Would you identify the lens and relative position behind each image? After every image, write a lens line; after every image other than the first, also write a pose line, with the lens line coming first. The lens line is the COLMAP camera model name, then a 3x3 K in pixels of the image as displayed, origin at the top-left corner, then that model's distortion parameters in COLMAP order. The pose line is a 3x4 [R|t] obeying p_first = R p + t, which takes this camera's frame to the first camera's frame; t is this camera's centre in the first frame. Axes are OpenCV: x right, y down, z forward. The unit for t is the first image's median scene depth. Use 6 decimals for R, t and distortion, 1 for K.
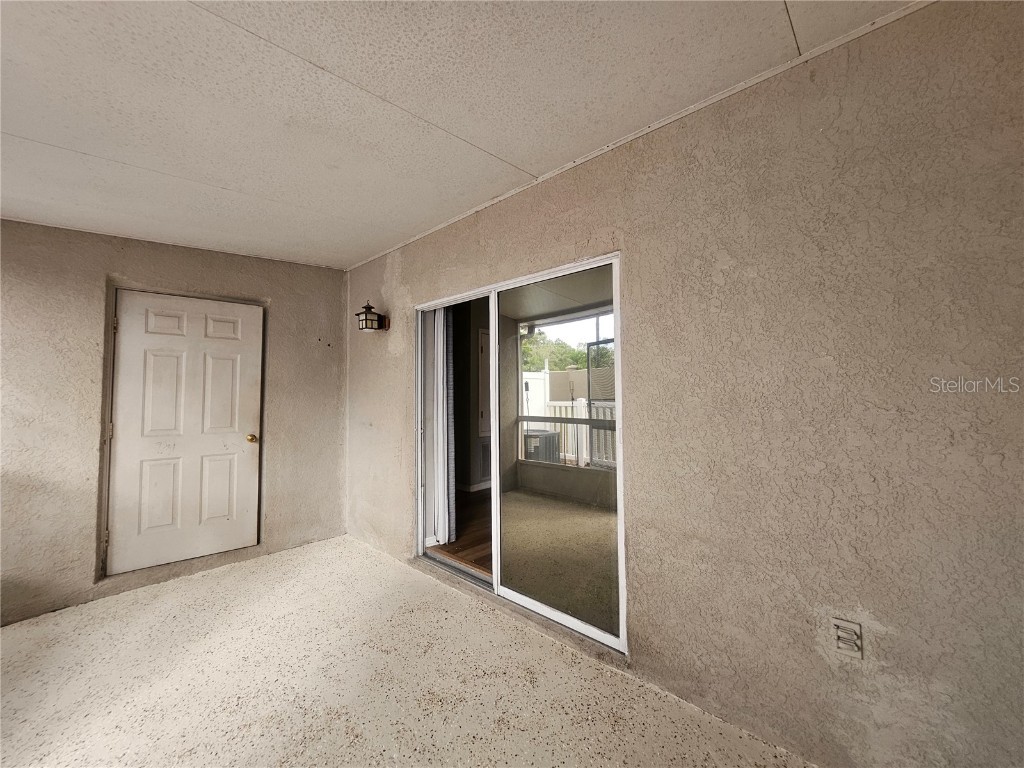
lens RADIAL K [[405.8, 0, 501.9], [0, 405.8, 378.7], [0, 0, 1]] dist [0.001926, 0.000191]
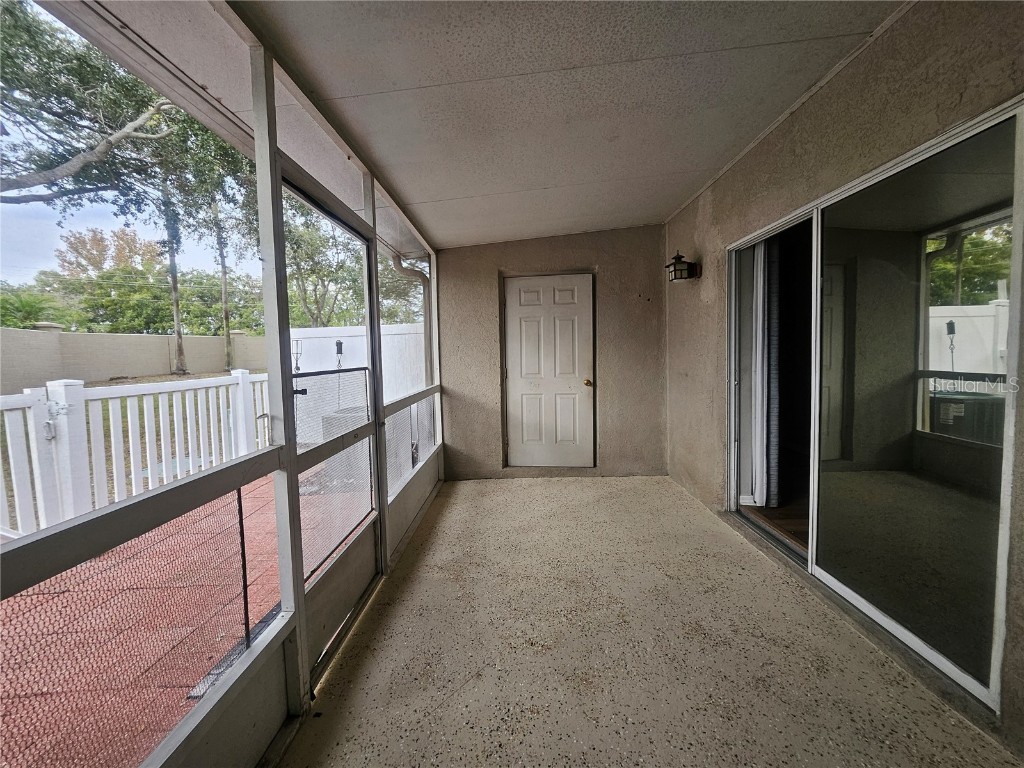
lens RADIAL K [[403.5, 0, 502.7], [0, 403.5, 378.1], [0, 0, 1]] dist [-0.000288, 0.000080]
pose [[0.665933, 0.033170, -0.745274, 0.155047], [0.051842, 0.994538, 0.090586, 0.008255], [0.744208, -0.098961, 0.660576, -0.006508]]
